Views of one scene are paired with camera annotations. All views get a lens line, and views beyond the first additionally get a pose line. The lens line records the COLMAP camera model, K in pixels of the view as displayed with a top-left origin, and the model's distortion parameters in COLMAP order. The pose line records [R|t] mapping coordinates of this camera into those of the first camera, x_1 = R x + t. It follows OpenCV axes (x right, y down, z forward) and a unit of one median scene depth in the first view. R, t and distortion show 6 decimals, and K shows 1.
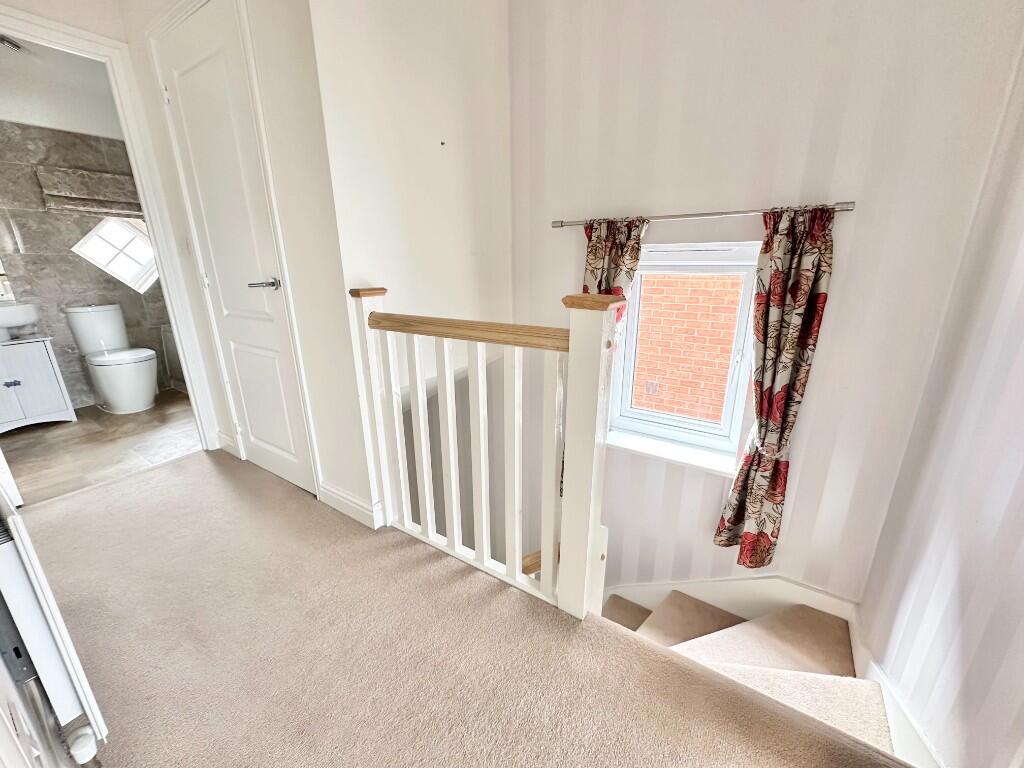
lens RADIAL K [[407.9, 0, 516.2], [0, 407.9, 385.7], [0, 0, 1]] dist [-0.000269, -0.000039]
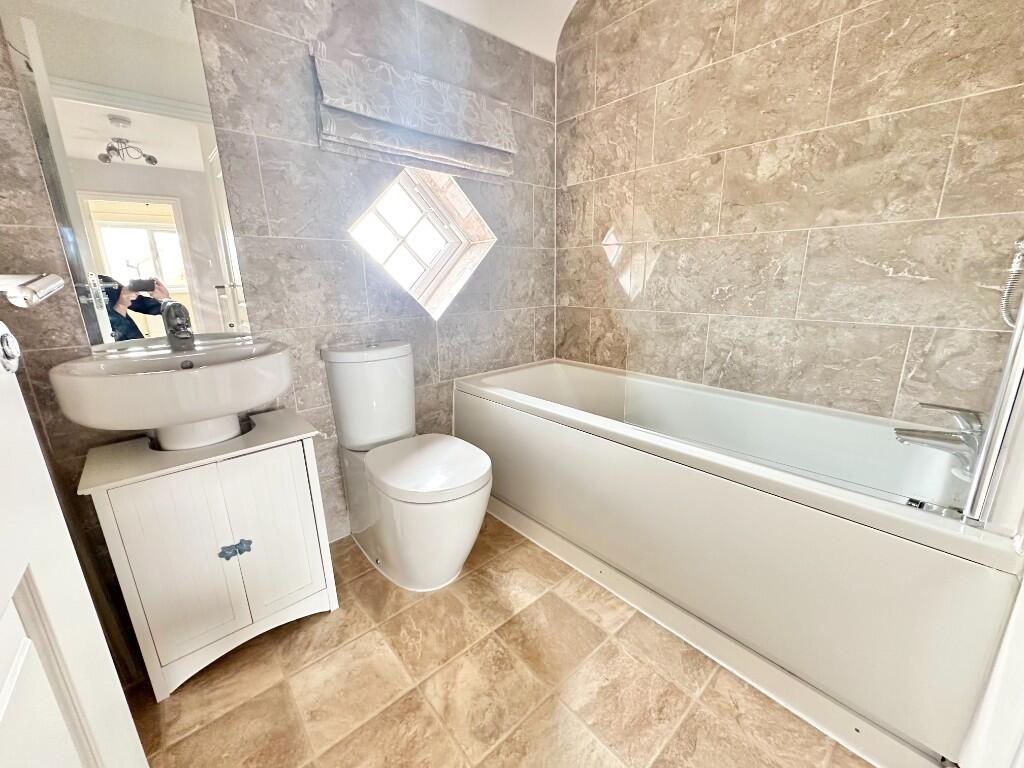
lens RADIAL K [[407.9, 0, 511.7], [0, 407.9, 384.0], [0, 0, 1]] dist [-0.000269, -0.000039]
pose [[0.965535, 0.053298, -0.254756, -0.783207], [-0.063533, 0.997463, -0.032112, -0.152006], [0.252398, 0.047191, 0.966472, 0.599228]]
